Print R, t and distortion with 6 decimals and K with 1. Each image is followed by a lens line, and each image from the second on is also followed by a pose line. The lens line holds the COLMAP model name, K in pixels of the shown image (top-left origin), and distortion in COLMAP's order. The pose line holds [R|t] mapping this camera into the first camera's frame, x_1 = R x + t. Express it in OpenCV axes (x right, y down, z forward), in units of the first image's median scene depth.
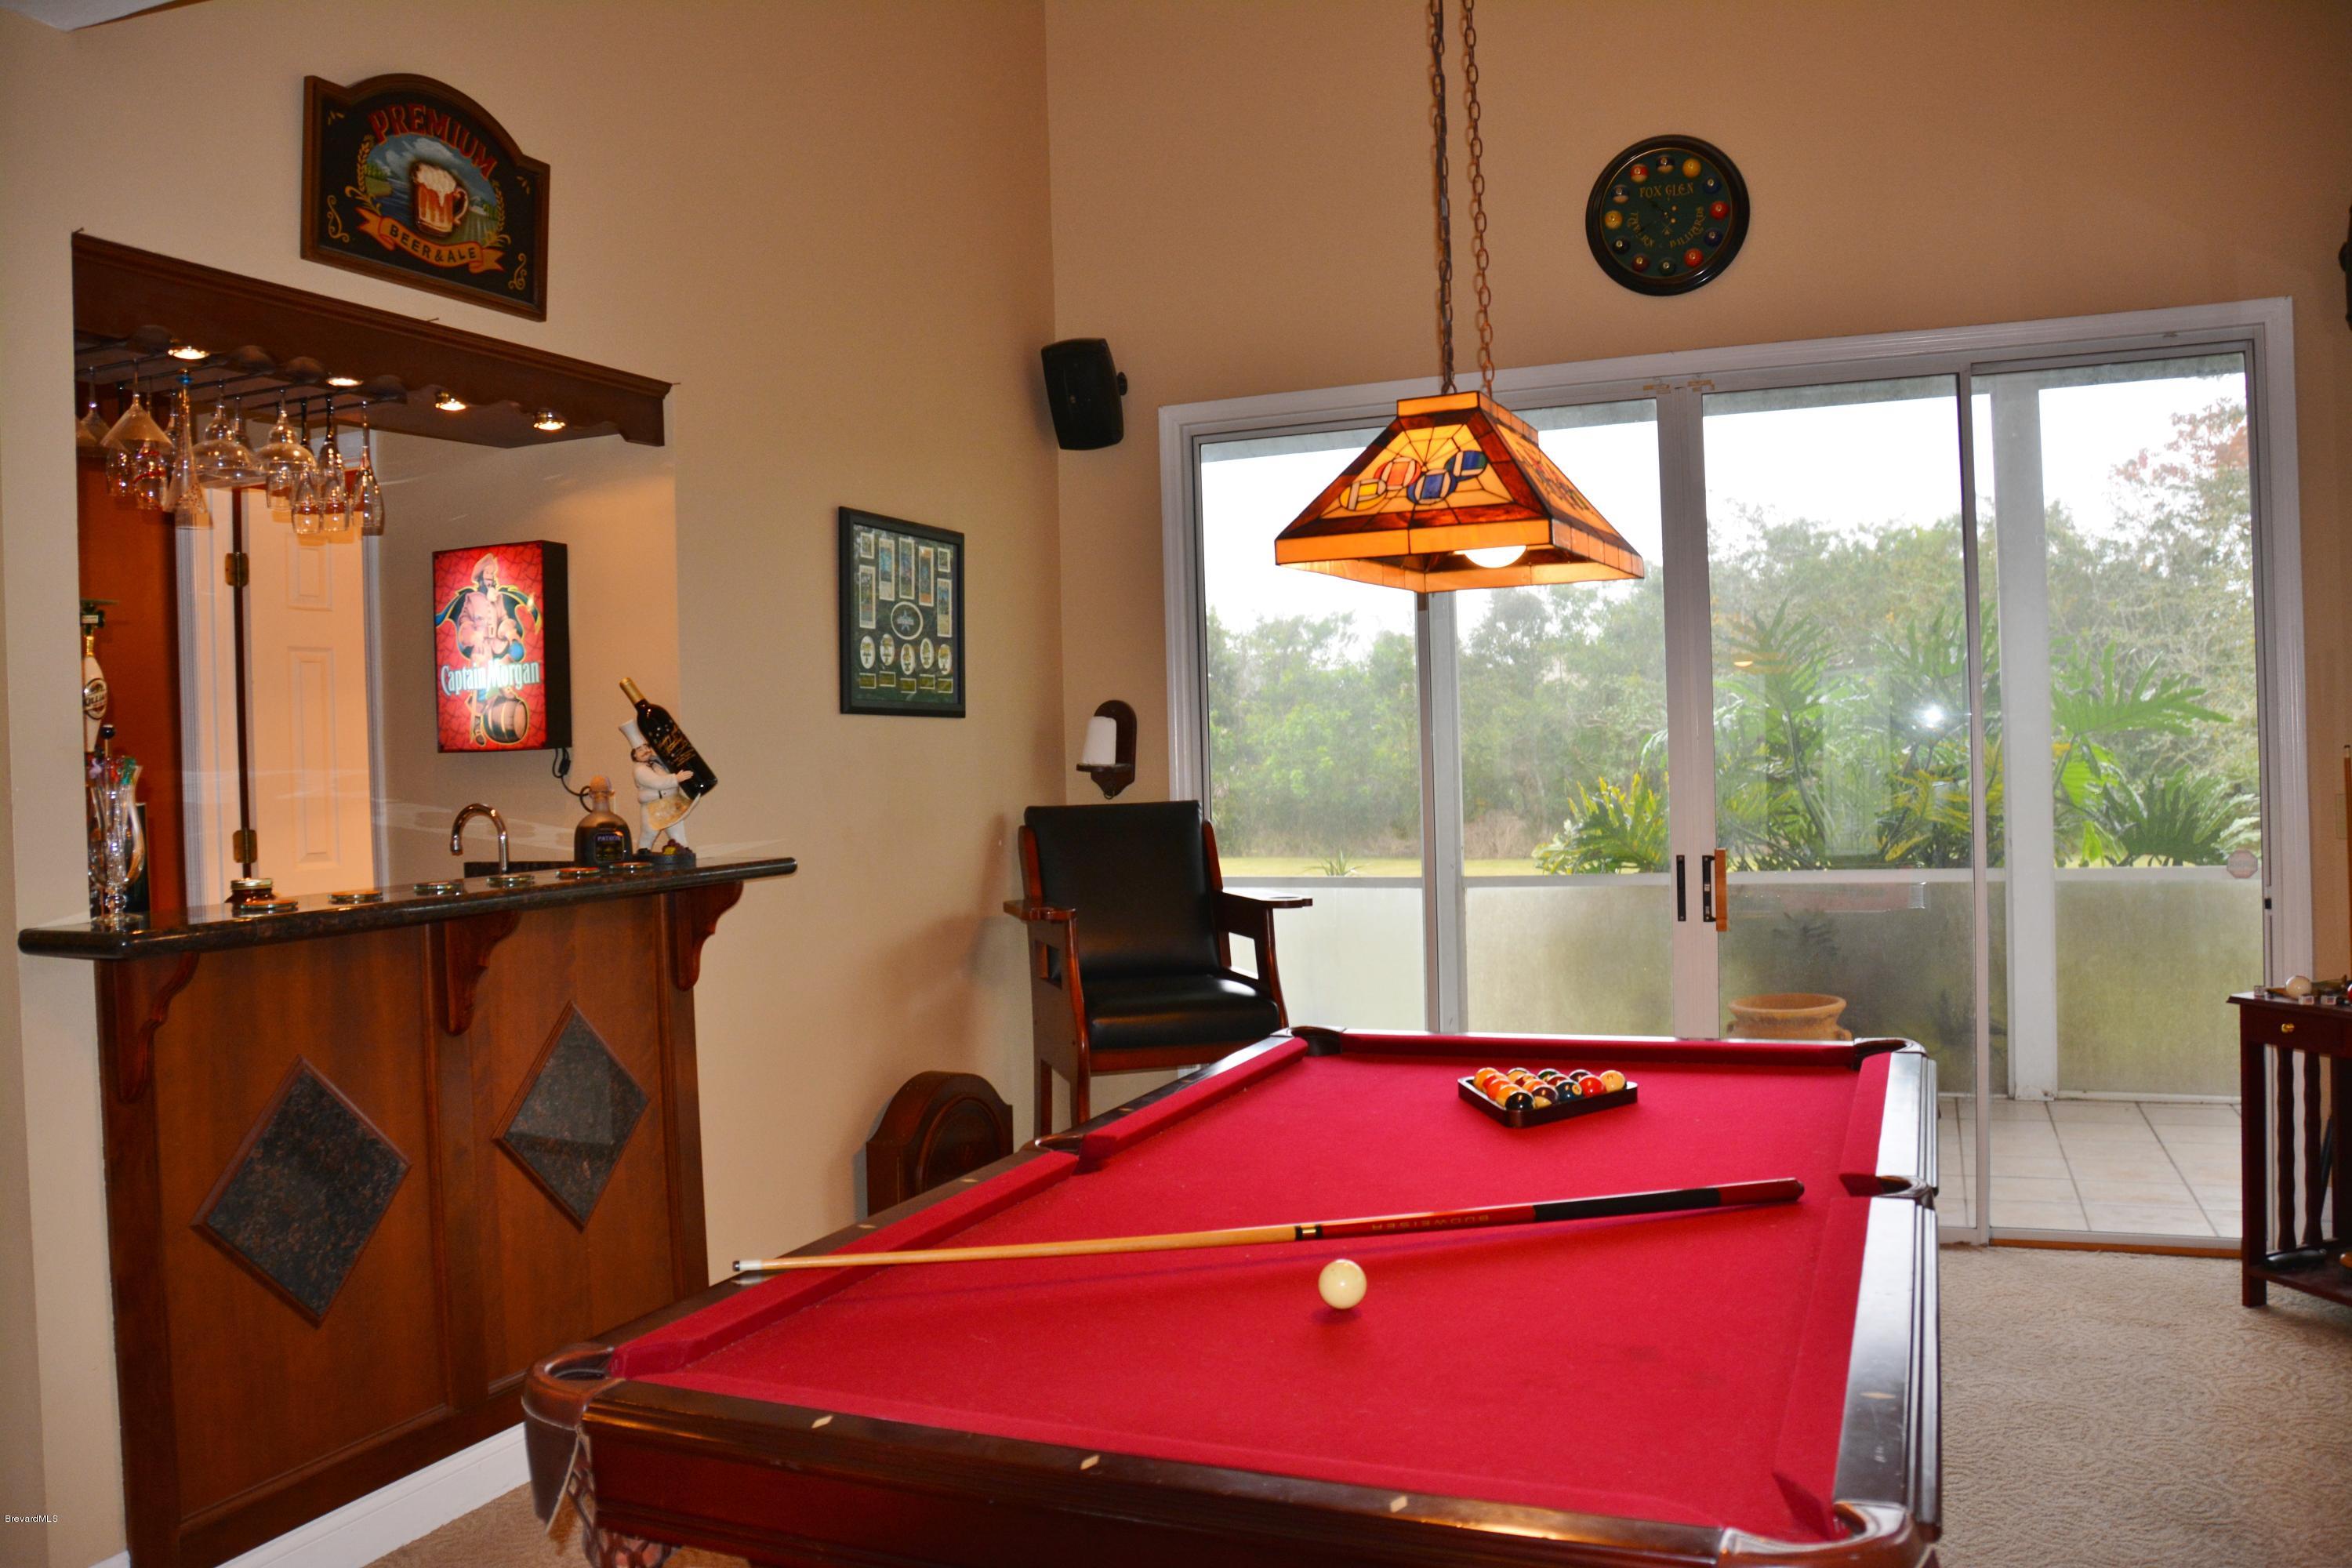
lens RADIAL K [[1838.5, 0, 1178.2], [0, 1838.5, 771.6], [0, 0, 1]] dist [-0.152691, 0.103672]
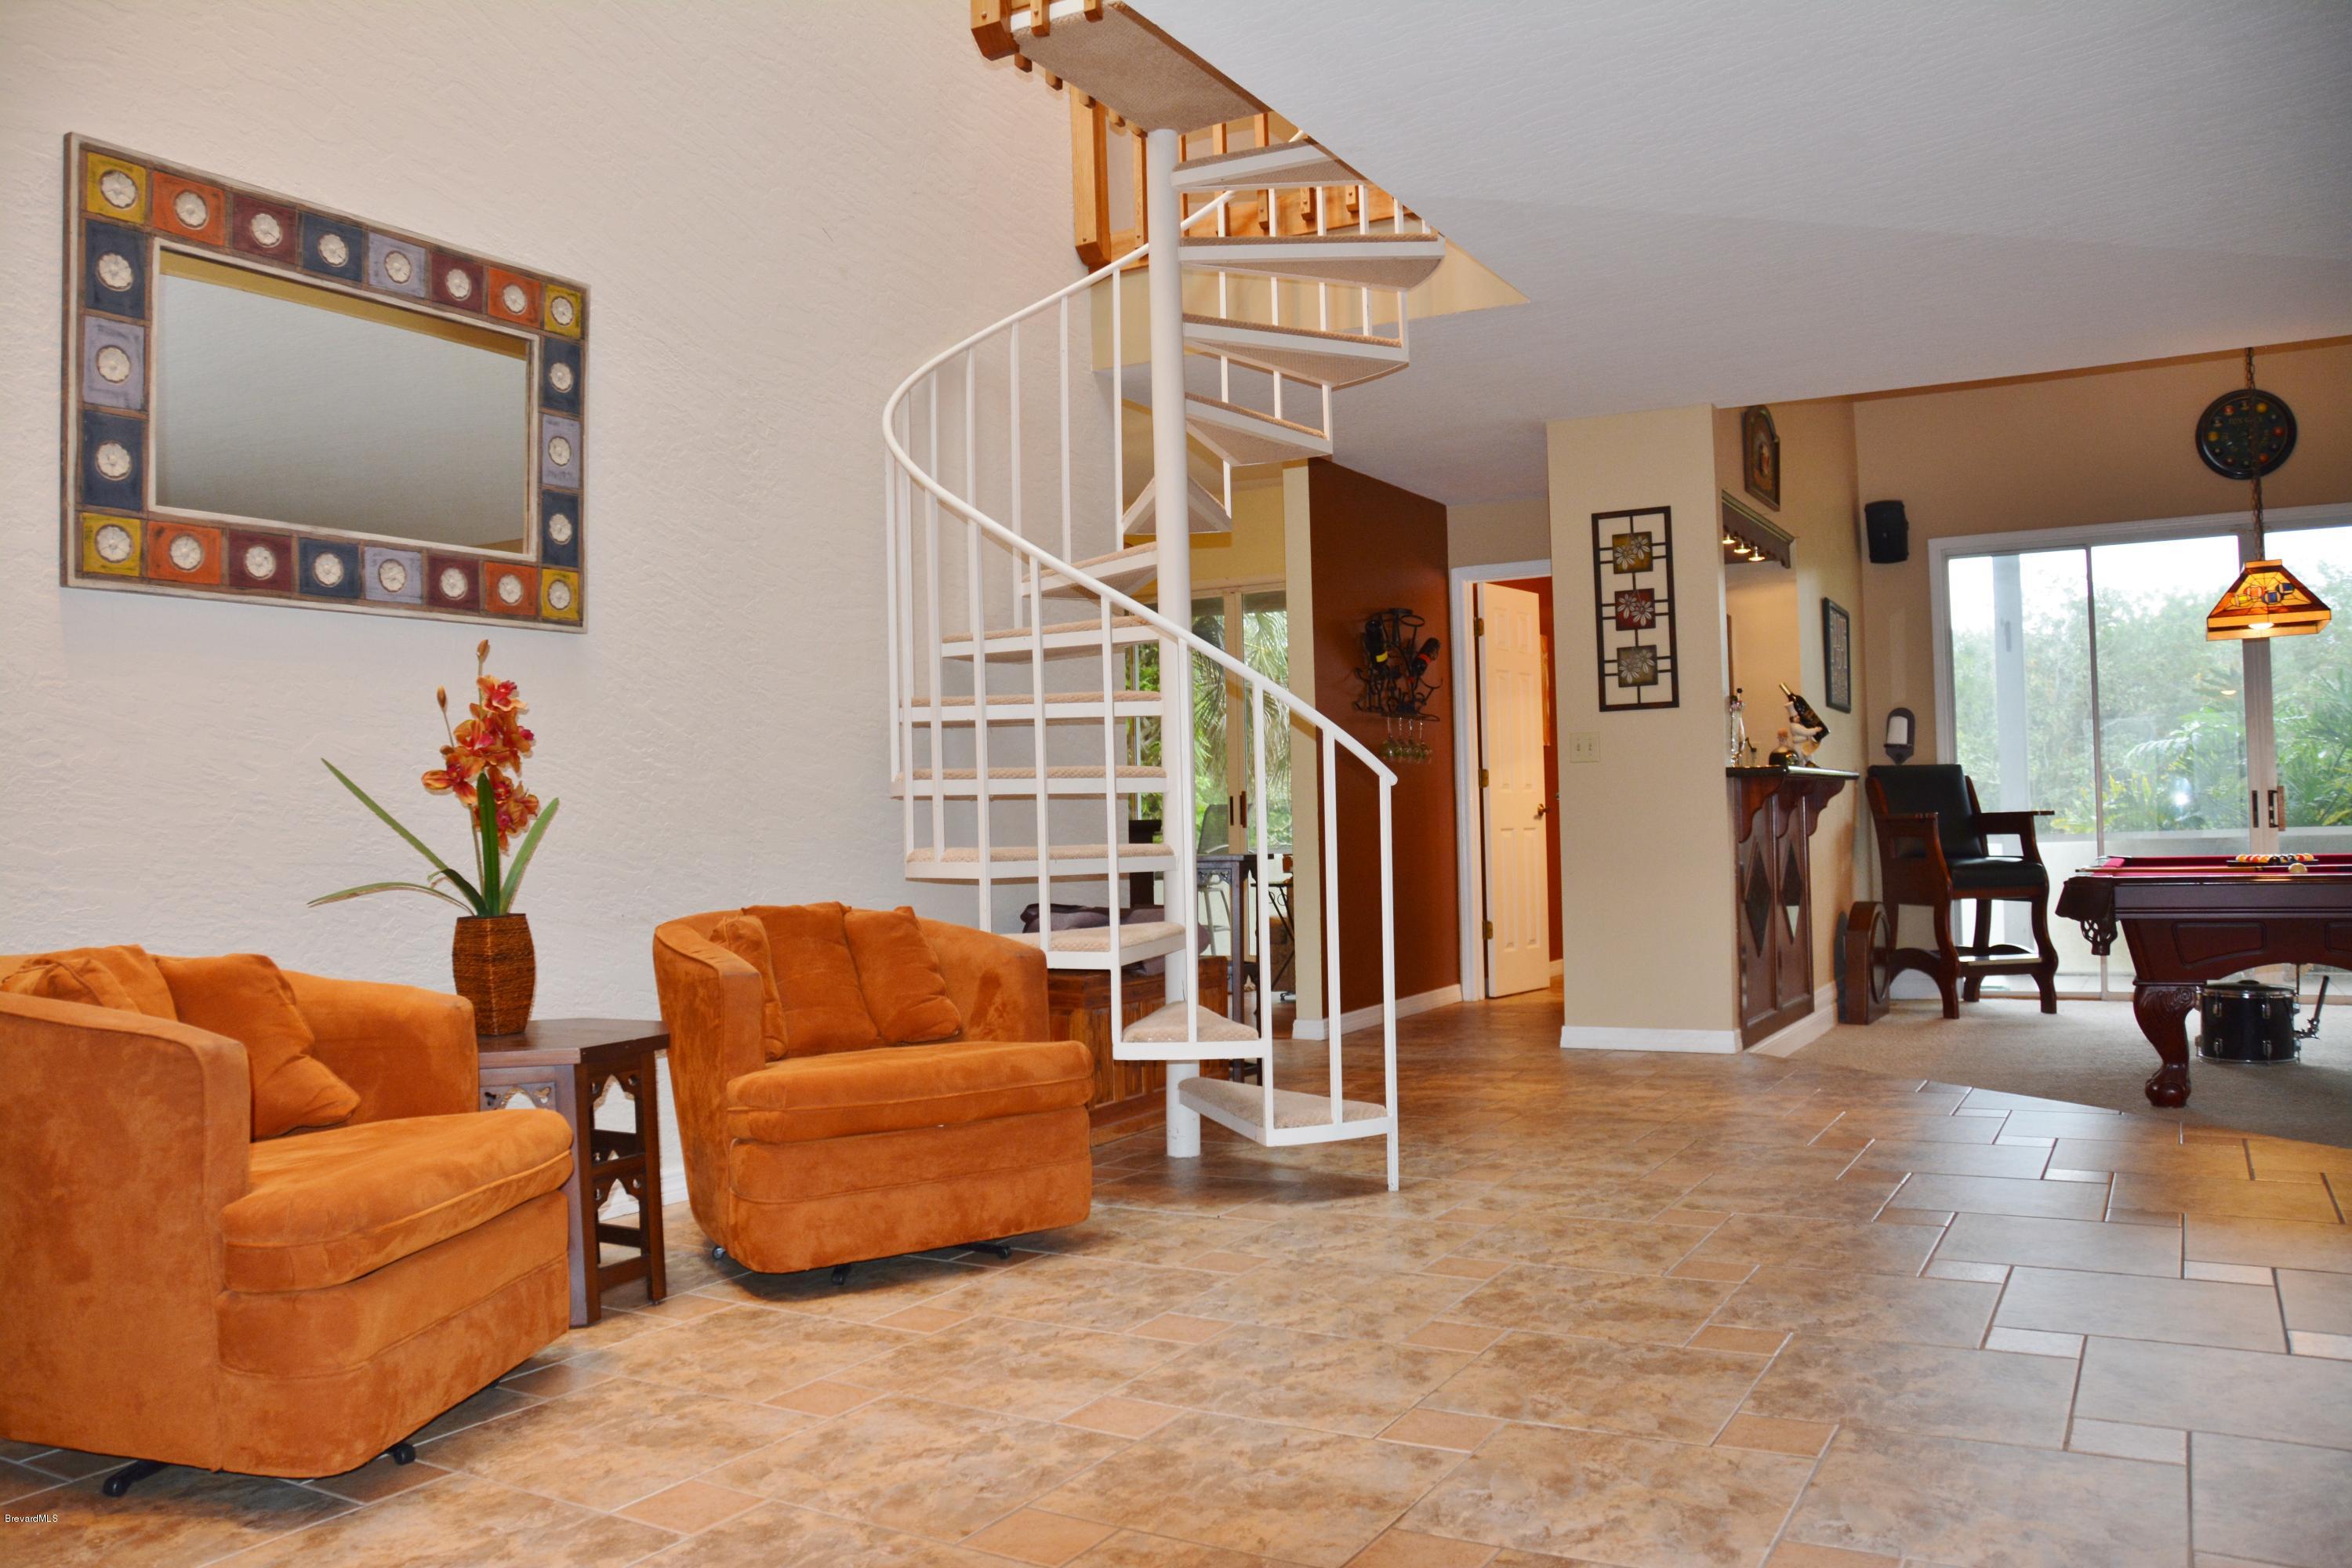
lens RADIAL K [[1838.5, 0, 1159.9], [0, 1838.5, 790.1], [0, 0, 1]] dist [-0.152691, 0.103672]
pose [[0.992904, 0.005189, -0.118806, -0.755037], [-0.008449, 0.999601, -0.026957, 0.129912], [0.118619, 0.027770, 0.992552, -1.089065]]
